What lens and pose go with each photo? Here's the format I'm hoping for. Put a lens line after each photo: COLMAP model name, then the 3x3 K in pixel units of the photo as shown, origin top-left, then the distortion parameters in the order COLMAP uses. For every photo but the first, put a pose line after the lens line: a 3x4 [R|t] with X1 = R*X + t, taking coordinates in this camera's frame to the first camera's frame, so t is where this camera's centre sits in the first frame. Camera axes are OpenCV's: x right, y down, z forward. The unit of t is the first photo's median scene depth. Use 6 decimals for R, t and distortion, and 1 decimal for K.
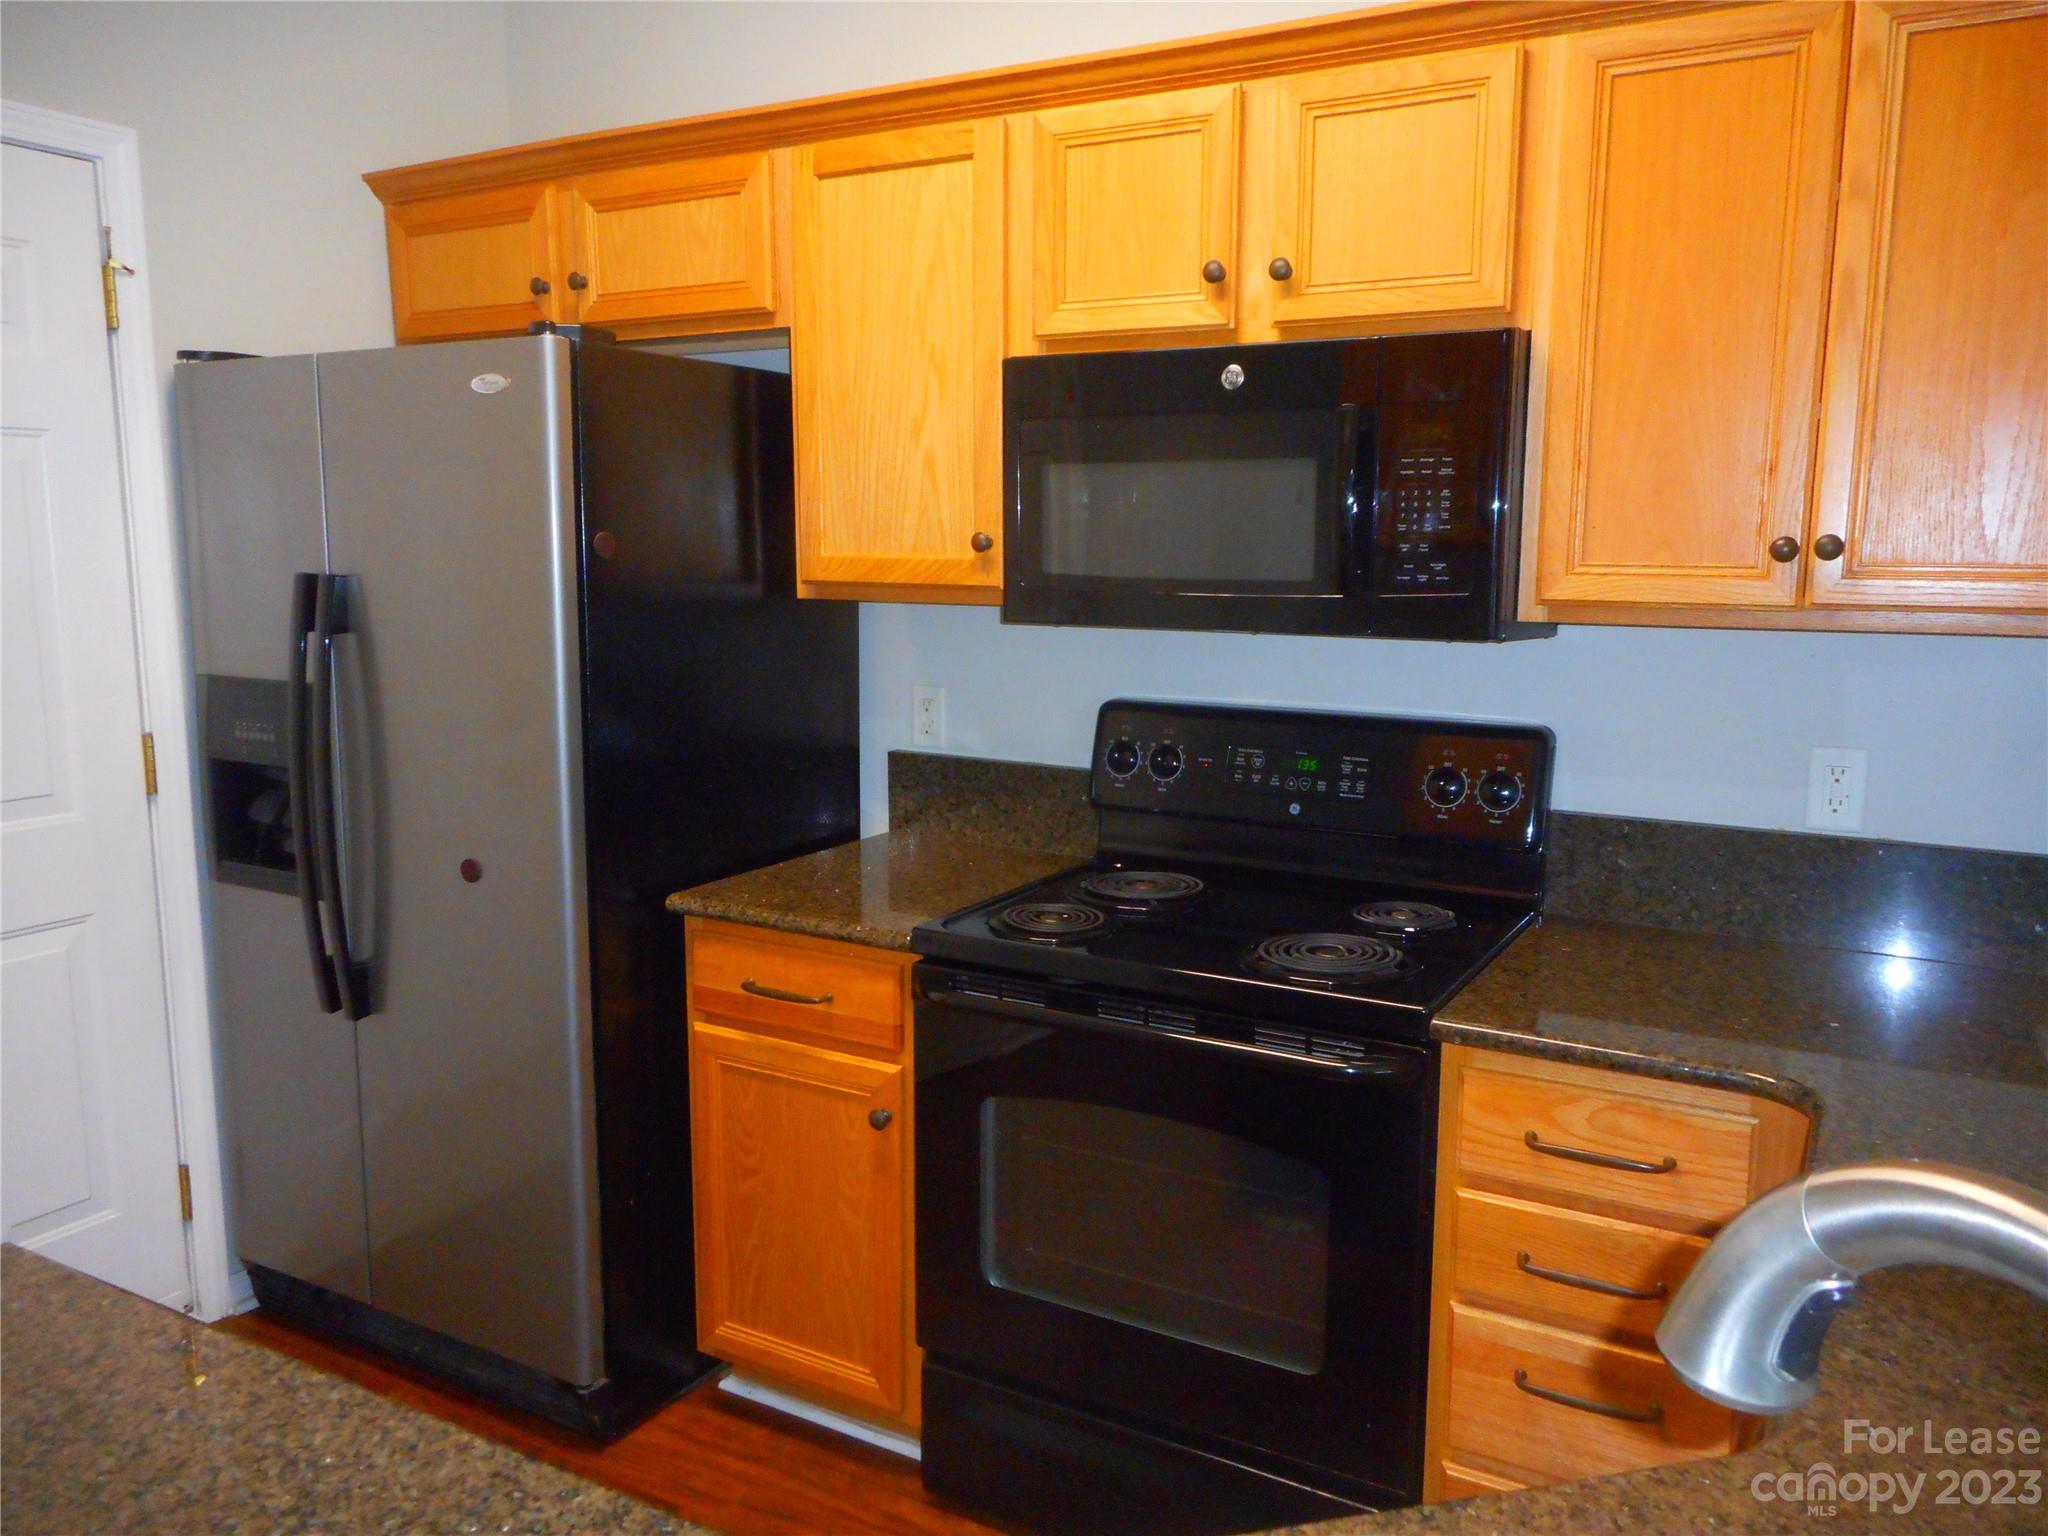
lens RADIAL K [[1531.6, 0, 1026.3], [0, 1531.6, 771.8], [0, 0, 1]] dist [0.003501, 0.007839]
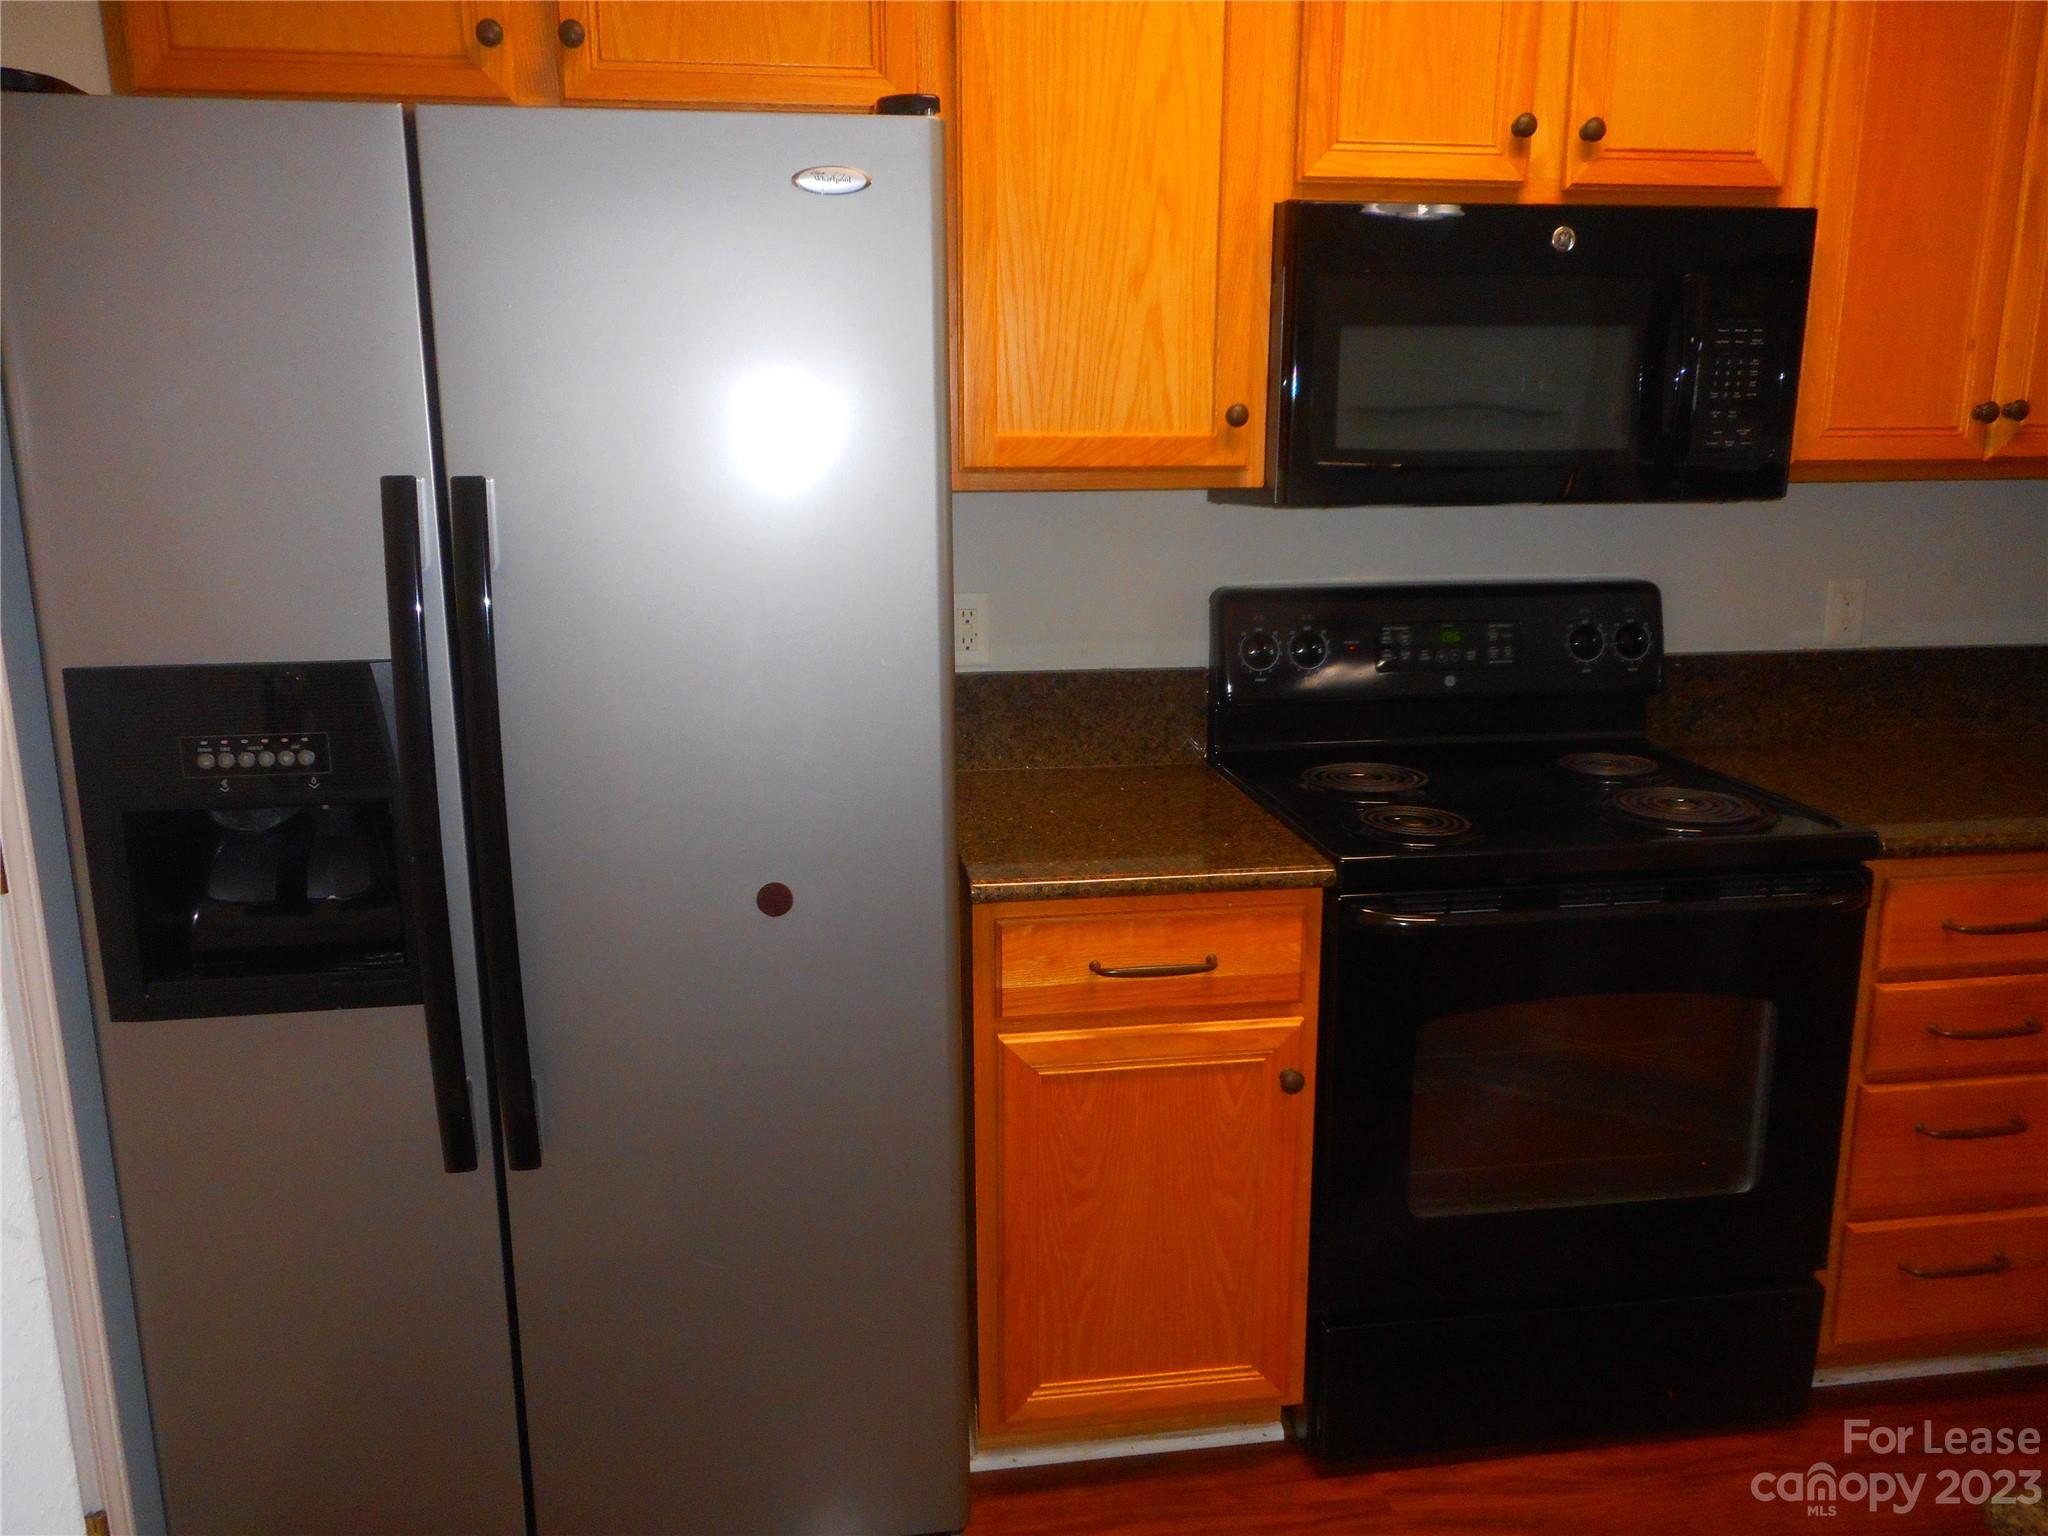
lens RADIAL K [[1531.6, 0, 1023.2], [0, 1531.6, 763.1], [0, 0, 1]] dist [0.003501, 0.007839]
pose [[0.784787, -0.144115, 0.602777, -0.679440], [0.103592, 0.989409, 0.101682, -0.055533], [-0.611046, -0.017356, 0.791404, 0.382044]]
